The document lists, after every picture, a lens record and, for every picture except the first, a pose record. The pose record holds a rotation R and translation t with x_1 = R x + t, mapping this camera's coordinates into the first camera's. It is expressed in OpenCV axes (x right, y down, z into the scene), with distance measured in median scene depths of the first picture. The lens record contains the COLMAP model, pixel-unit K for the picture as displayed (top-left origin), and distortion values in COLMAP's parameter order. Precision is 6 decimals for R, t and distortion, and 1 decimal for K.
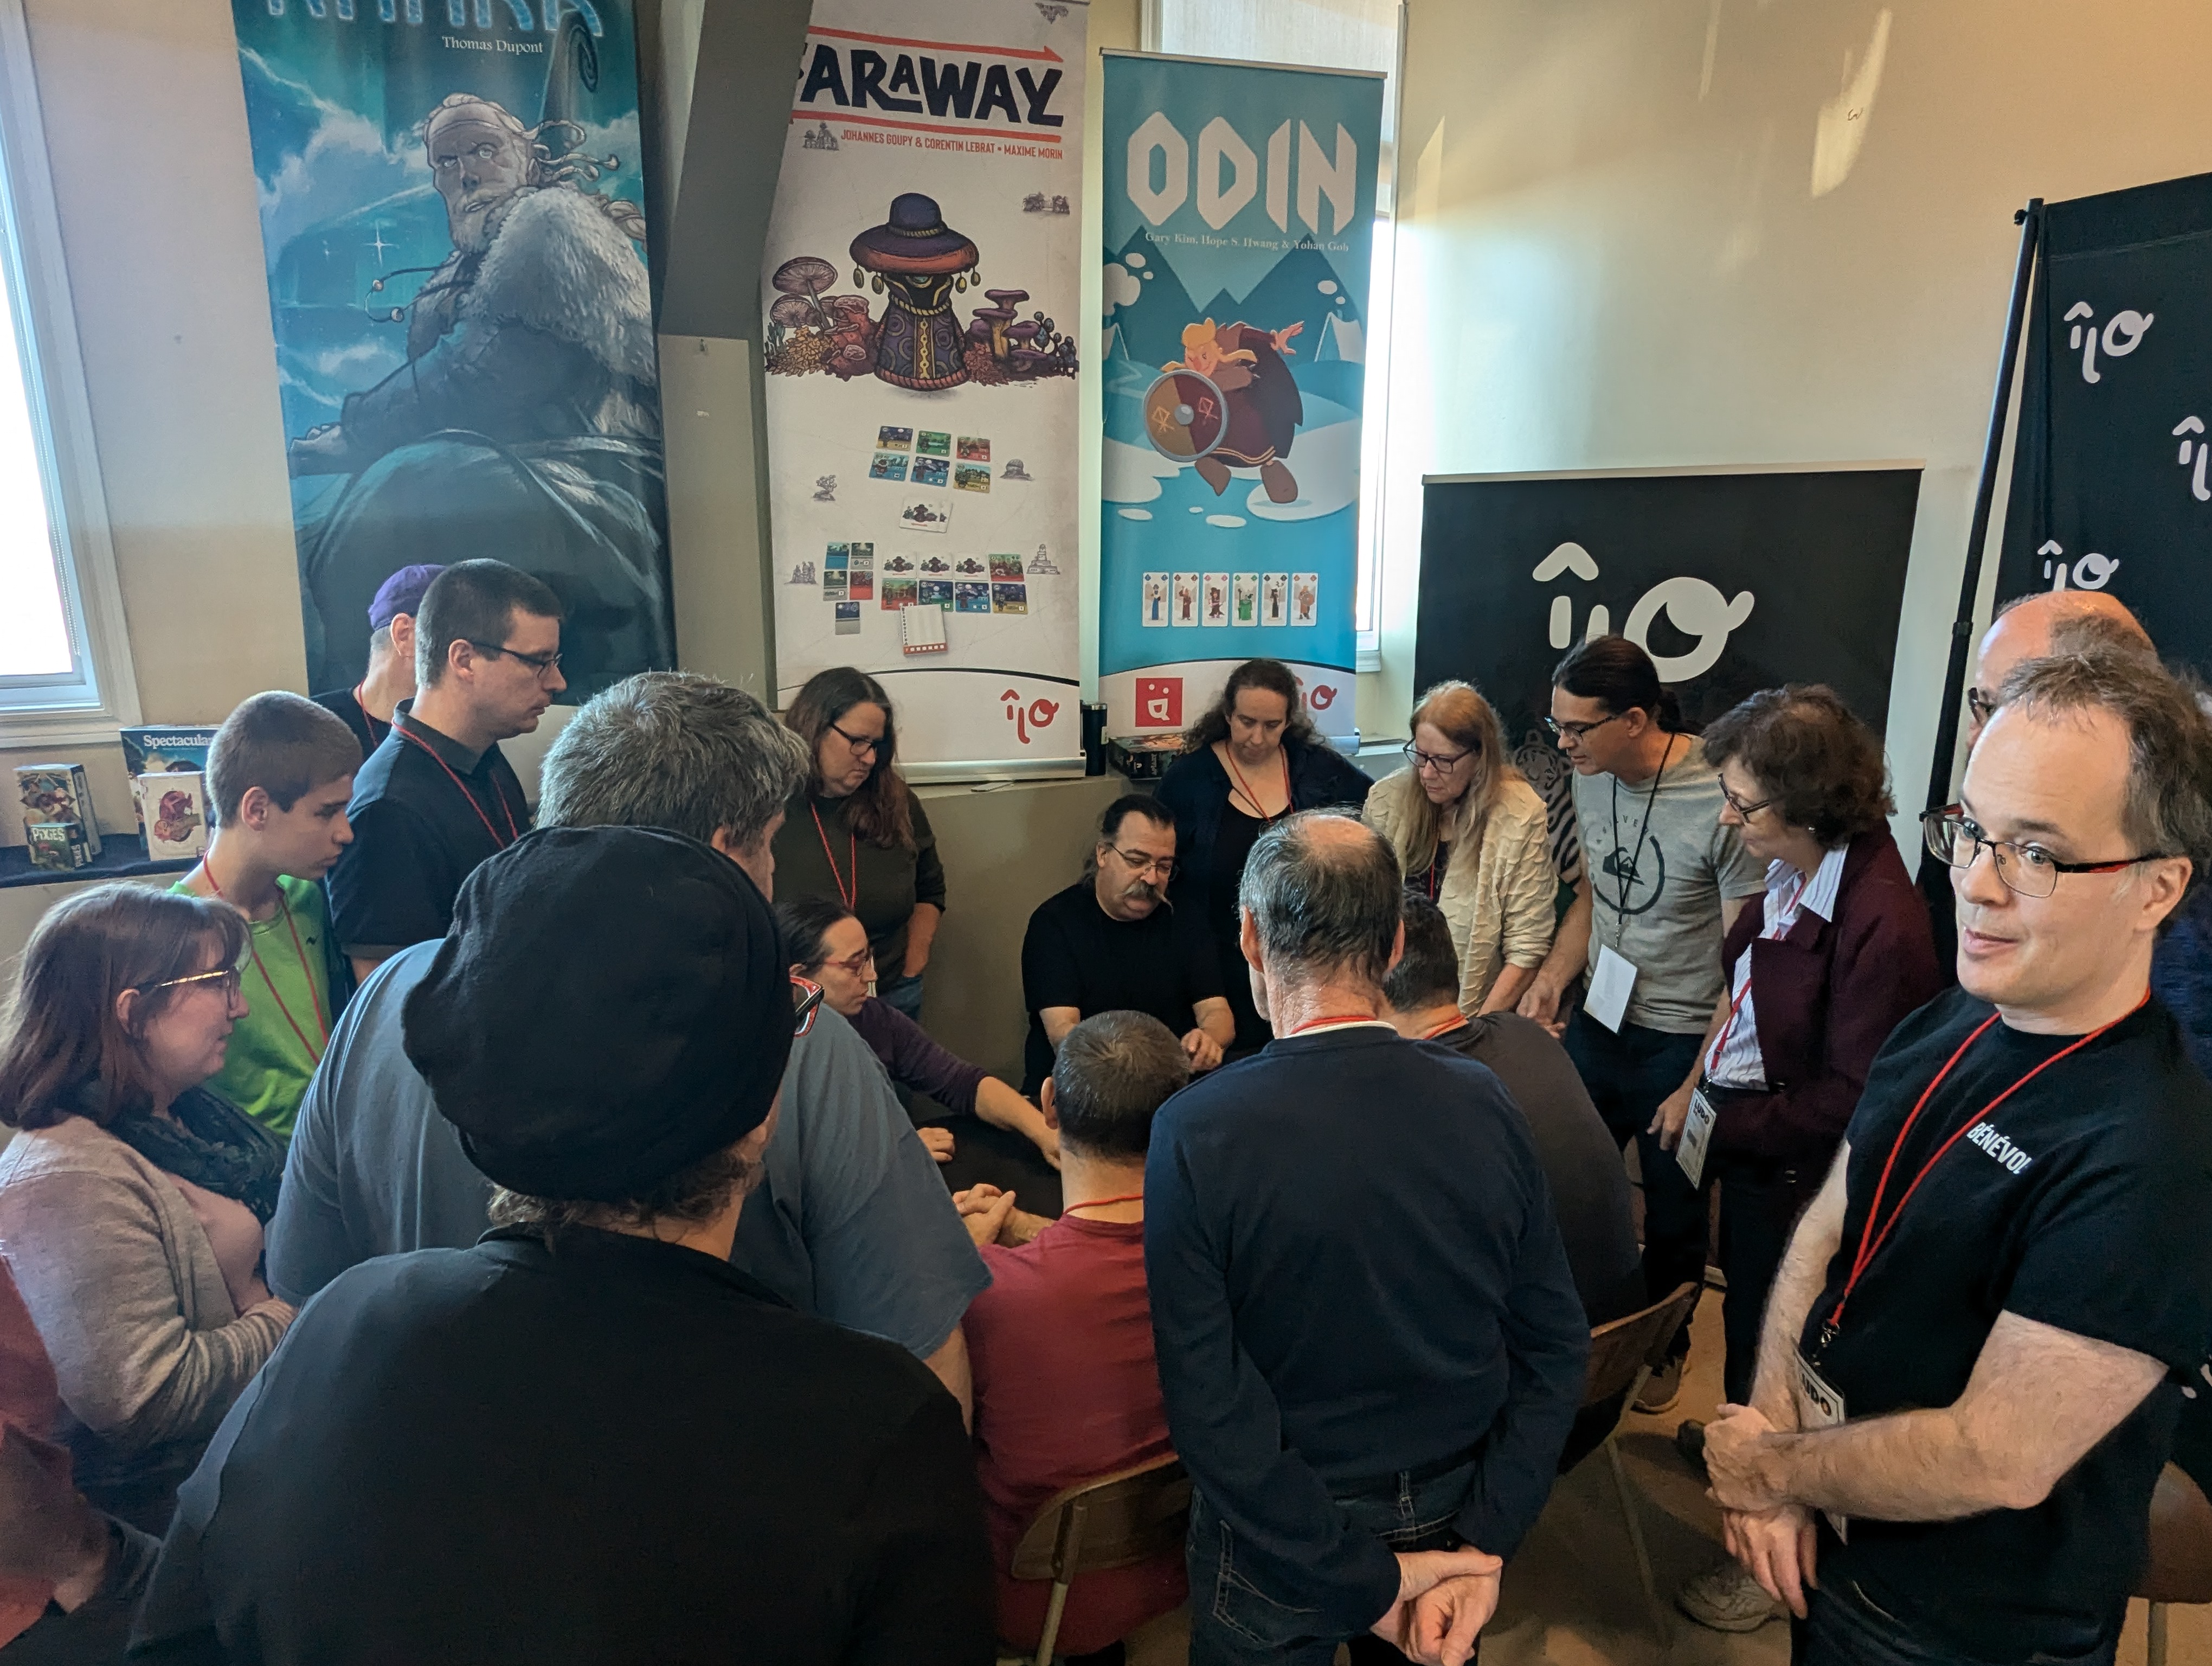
lens RADIAL K [[1186.3, 0, 1139.2], [0, 1186.3, 751.5], [0, 0, 1]] dist [0.000816, 0.002837]
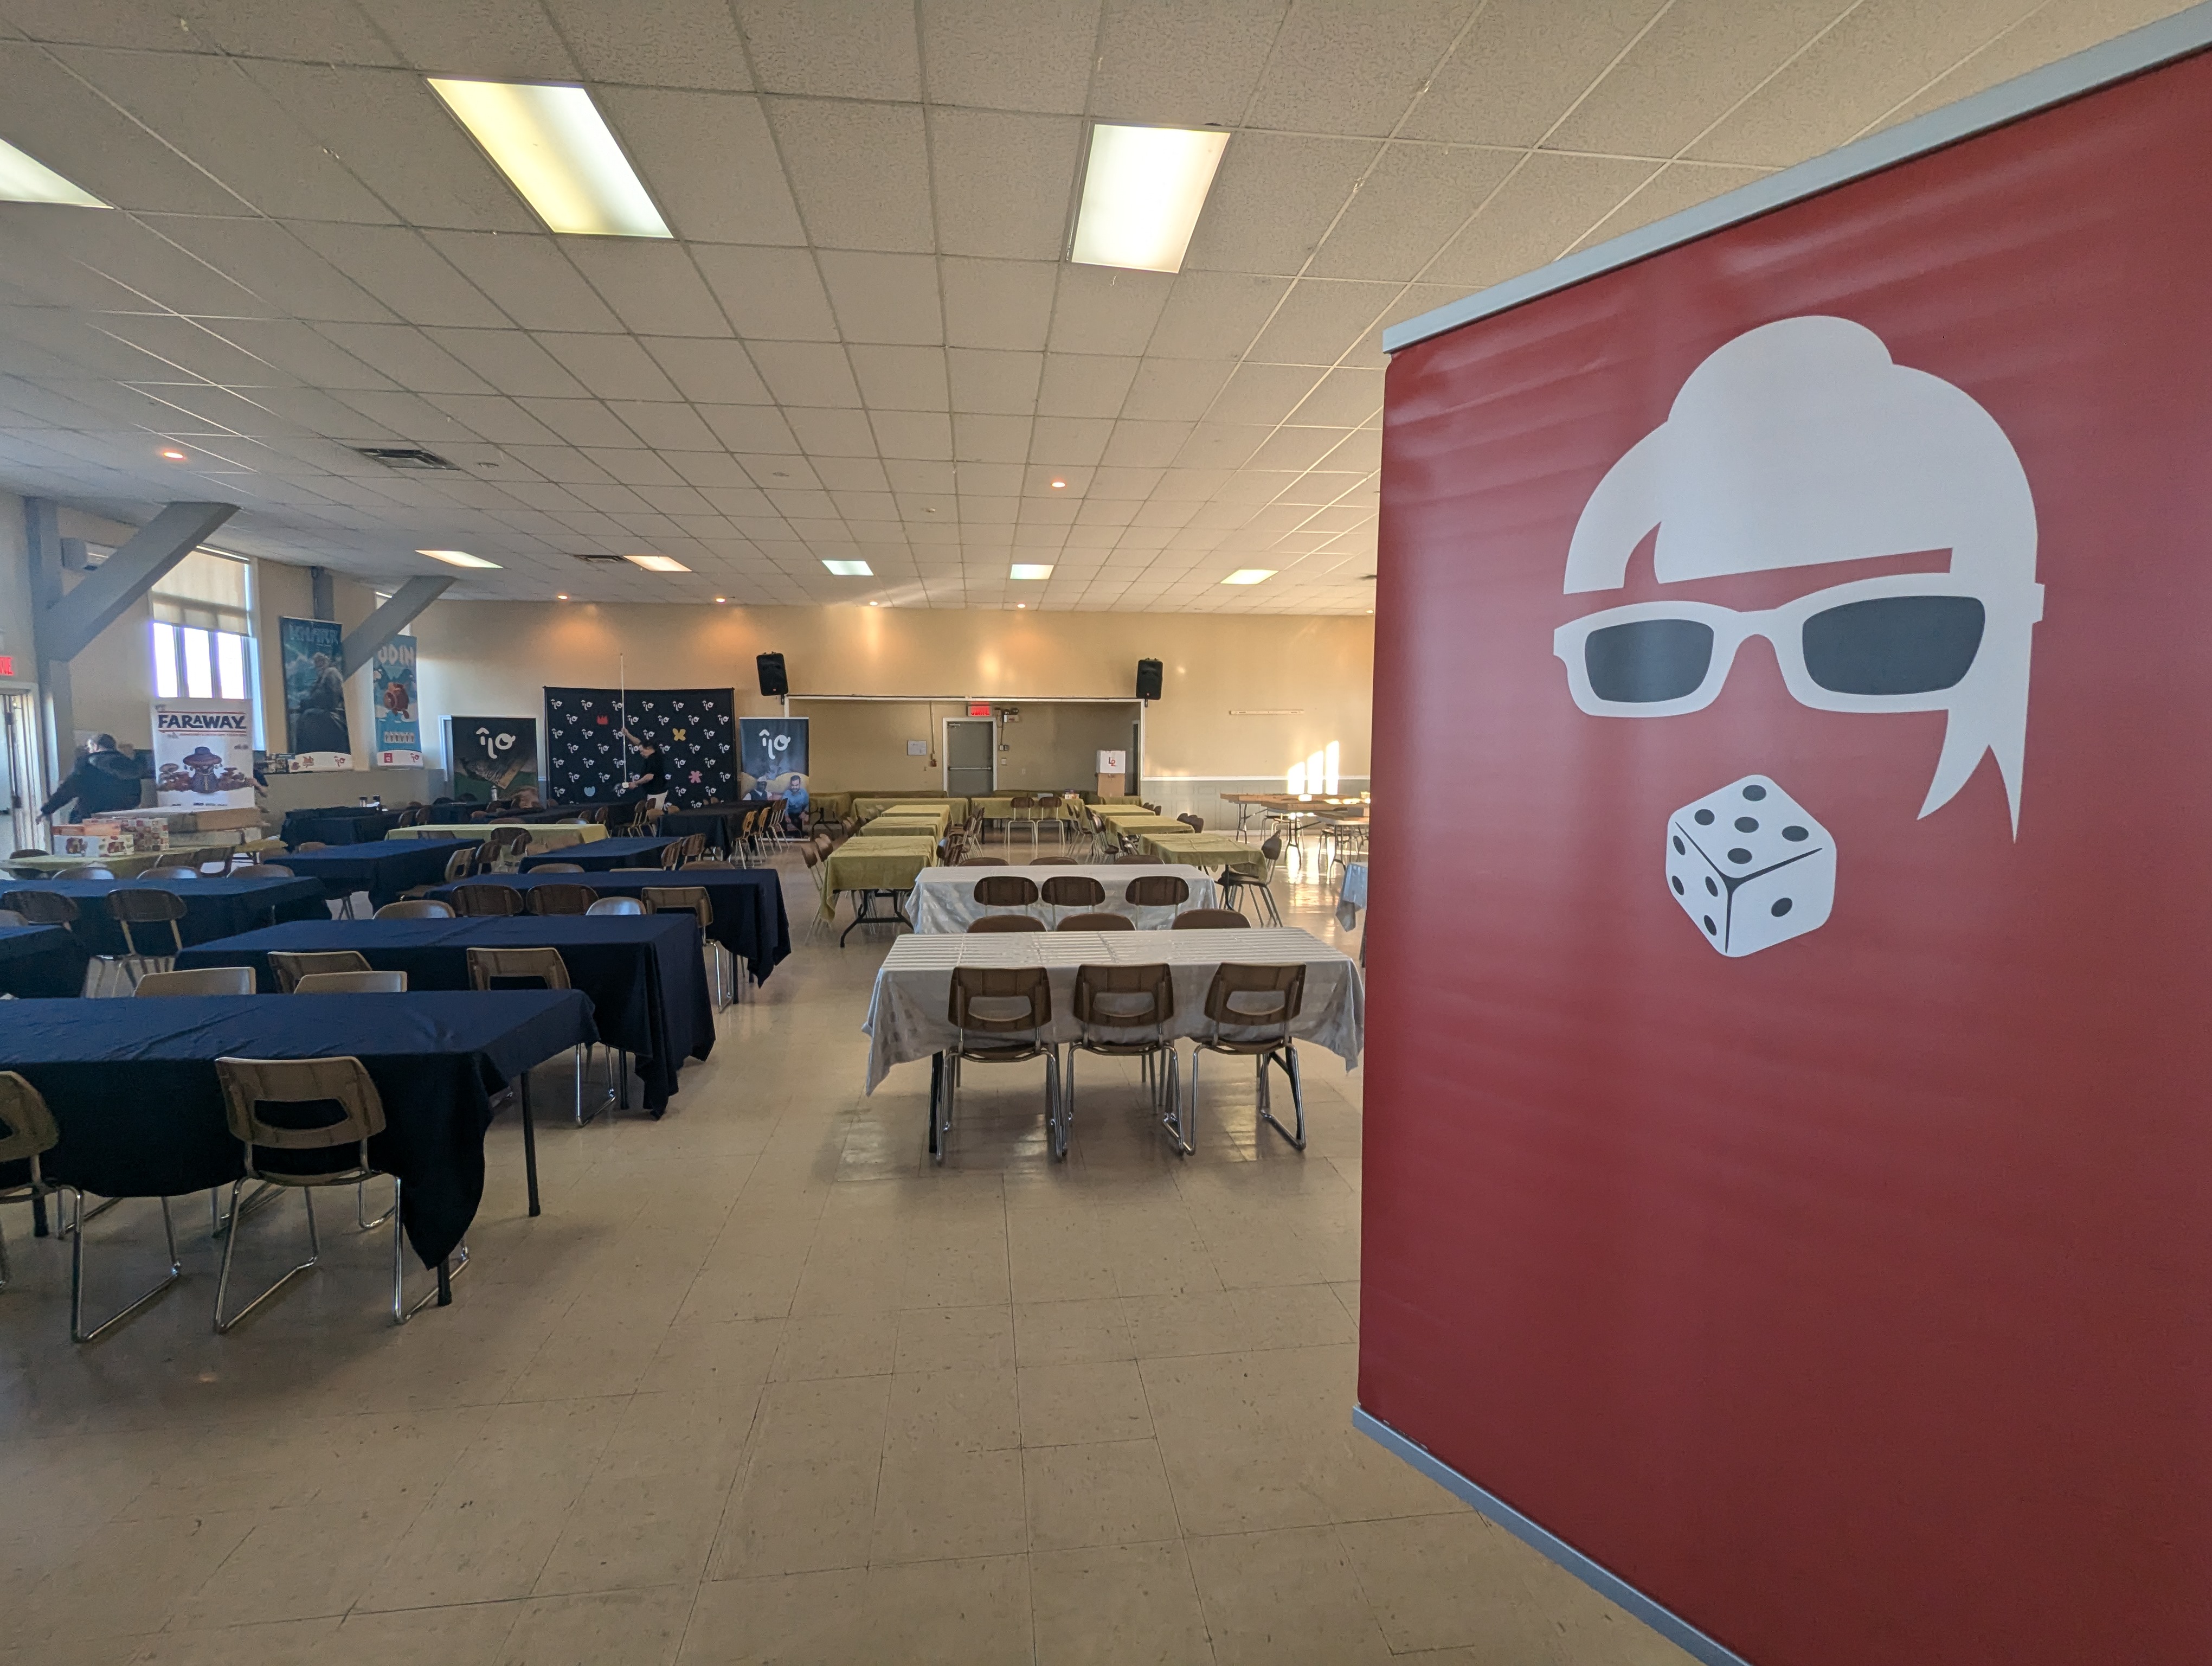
lens RADIAL K [[1053.5, 0, 1109.6], [0, 1053.5, 828.1], [0, 0, 1]] dist [0.006356, -0.001151]
pose [[0.357571, -0.074178, 0.930935, -3.548053], [0.153011, 0.988023, 0.019955, 0.713152], [-0.921266, 0.135308, 0.364639, -3.850871]]
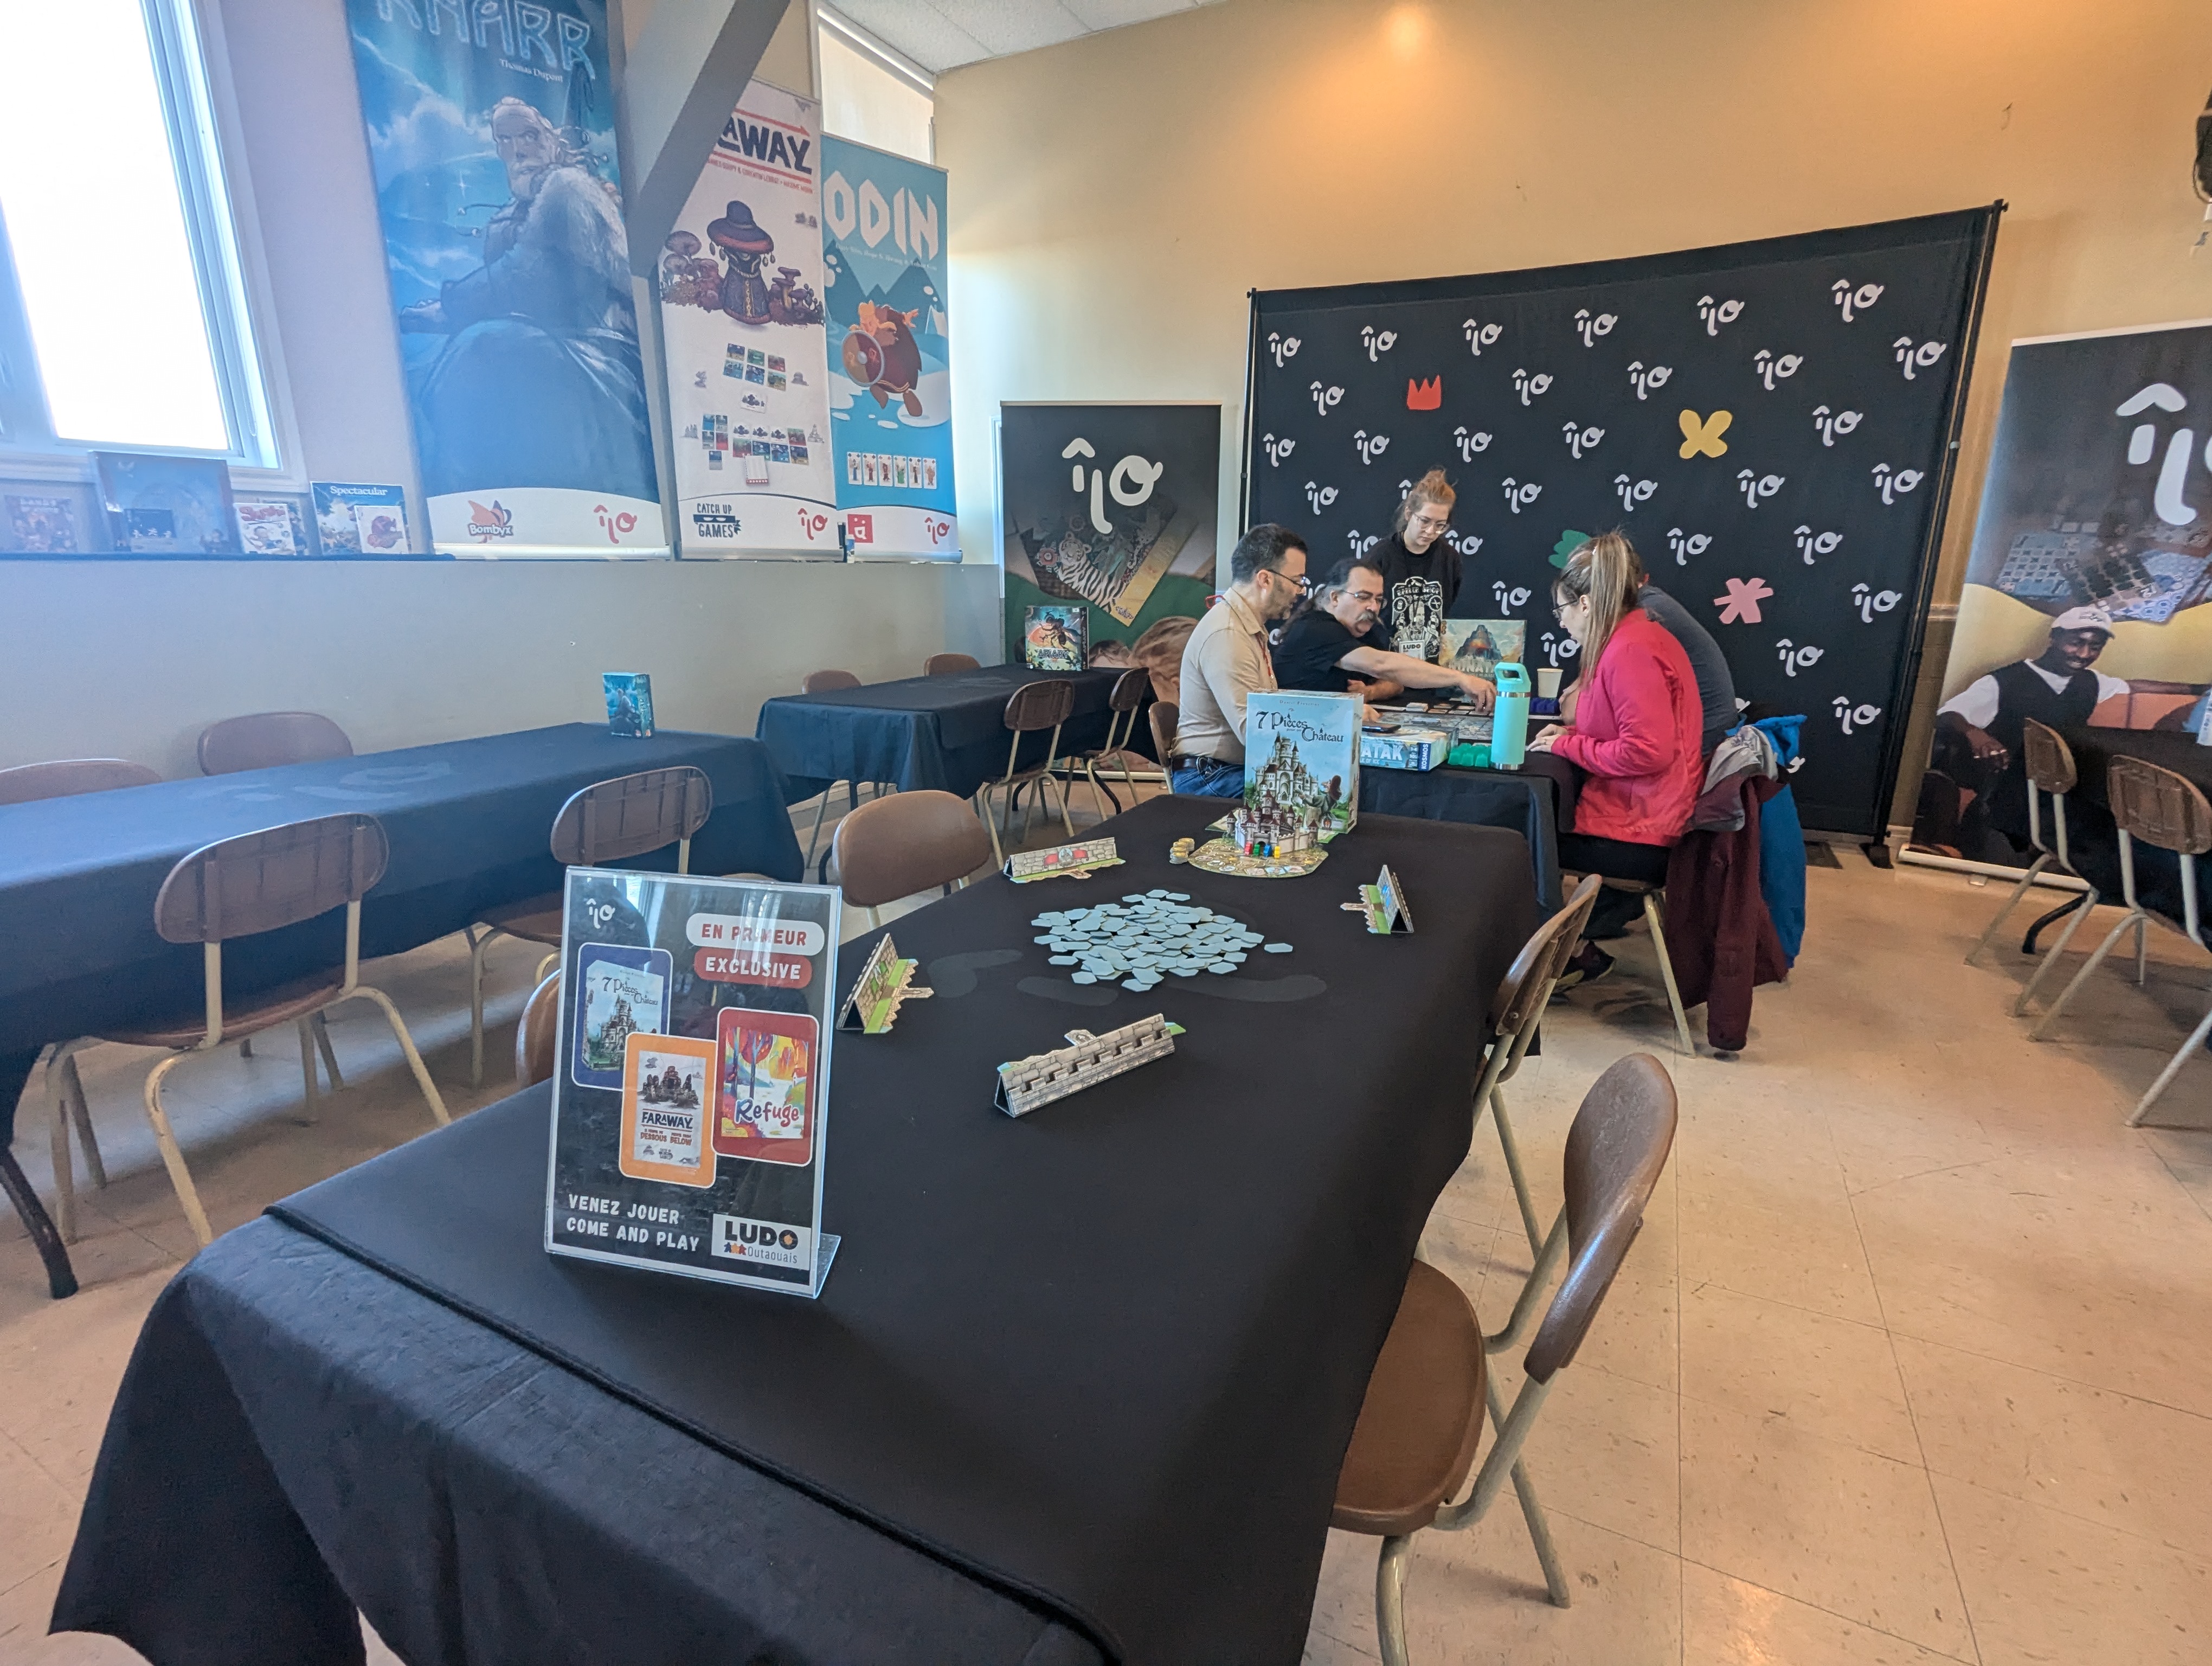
lens RADIAL K [[1053.5, 0, 1090.8], [0, 1053.5, 830.4], [0, 0, 1]] dist [0.006356, -0.001151]
pose [[0.836470, -0.137079, 0.530591, -0.680761], [0.088052, 0.989249, 0.116761, 0.283176], [-0.540892, -0.050947, 0.839547, -0.578302]]
